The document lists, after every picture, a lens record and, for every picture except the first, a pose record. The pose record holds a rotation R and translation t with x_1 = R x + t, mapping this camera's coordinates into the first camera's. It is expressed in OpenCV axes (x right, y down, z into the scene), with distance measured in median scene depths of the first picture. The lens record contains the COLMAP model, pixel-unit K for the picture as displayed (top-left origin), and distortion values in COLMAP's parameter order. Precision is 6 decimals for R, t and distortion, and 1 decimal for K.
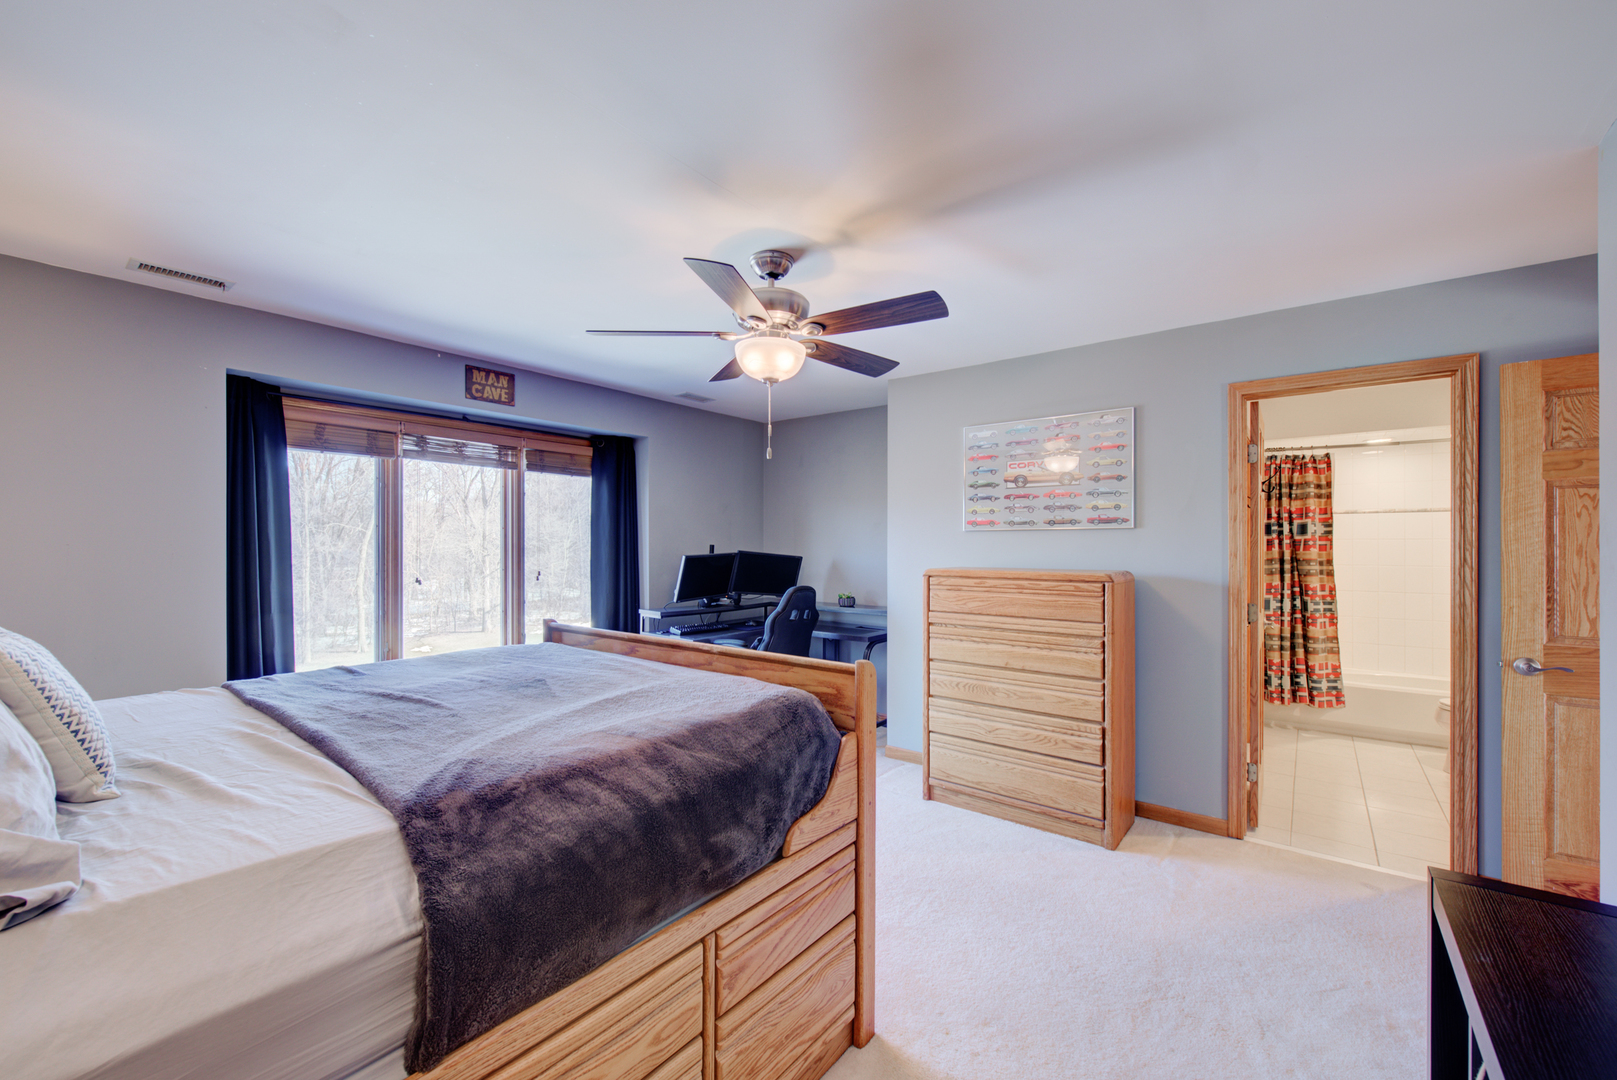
lens RADIAL K [[654.4, 0, 807.8], [0, 654.4, 544.7], [0, 0, 1]] dist [-0.001841, -0.000873]
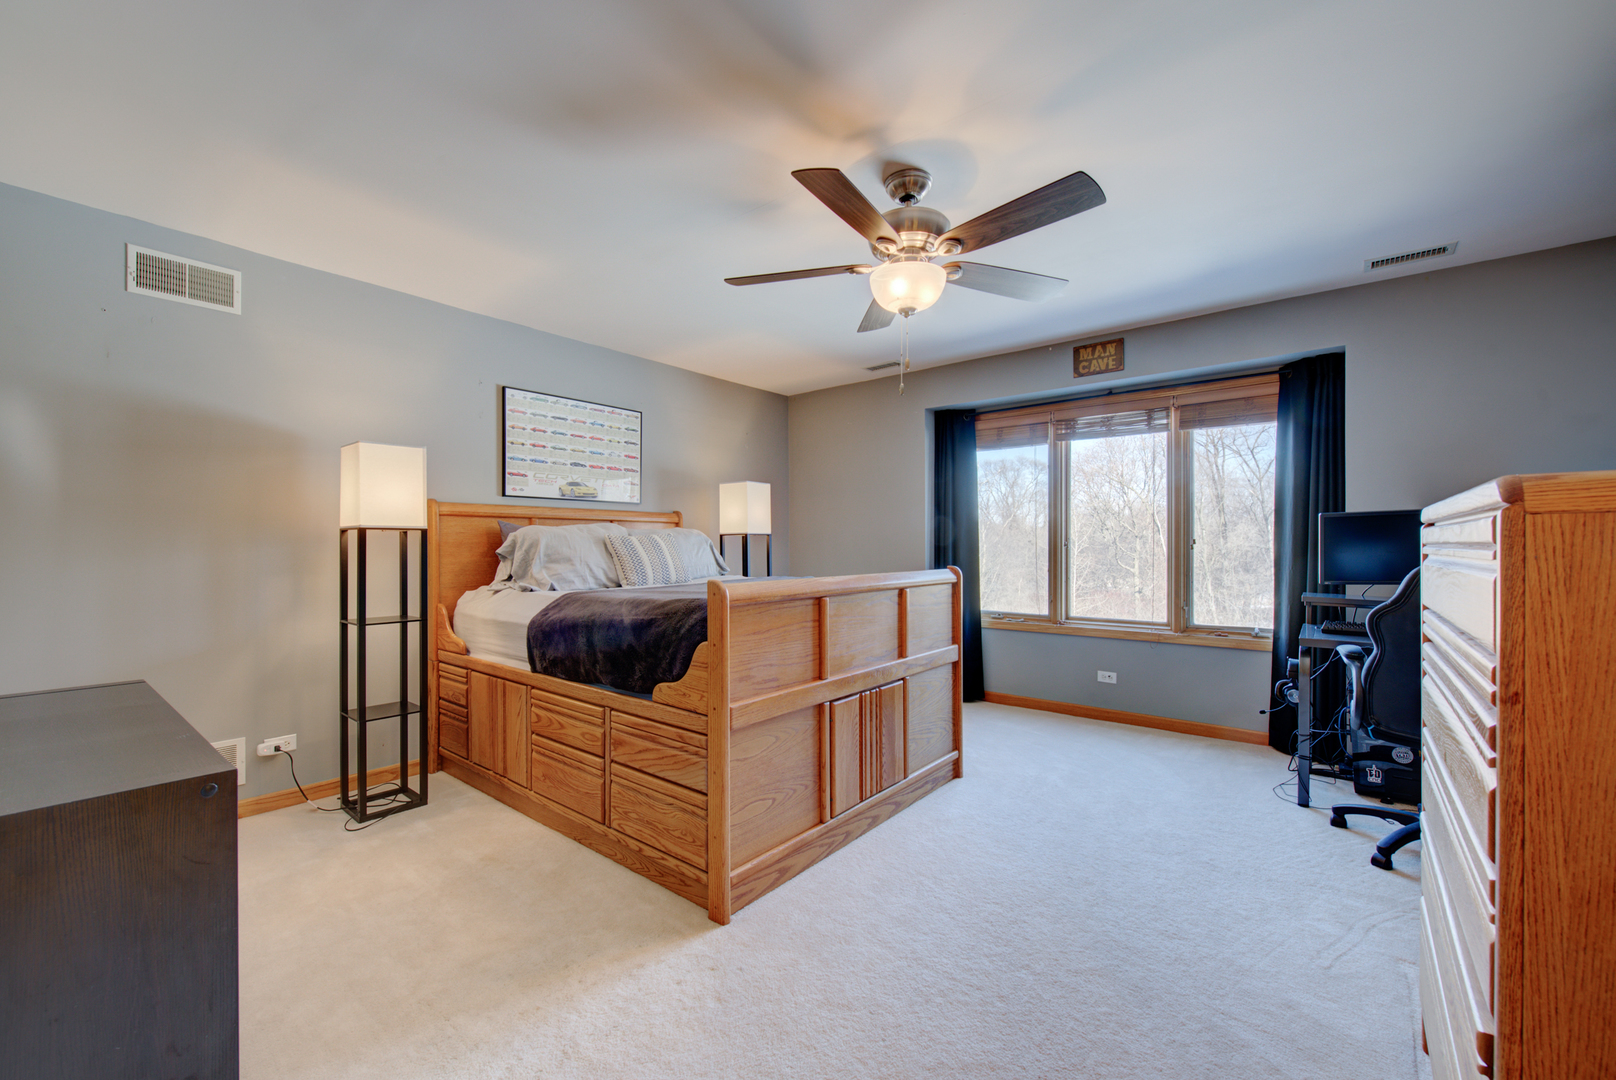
lens RADIAL K [[654.0, 0, 810.2], [0, 654.0, 543.0], [0, 0, 1]] dist [-0.001841, -0.000873]
pose [[-0.030850, -0.007168, -0.999498, 0.861082], [0.000092, 0.999974, -0.007175, 0.089931], [0.999524, -0.000314, -0.030849, 0.863968]]
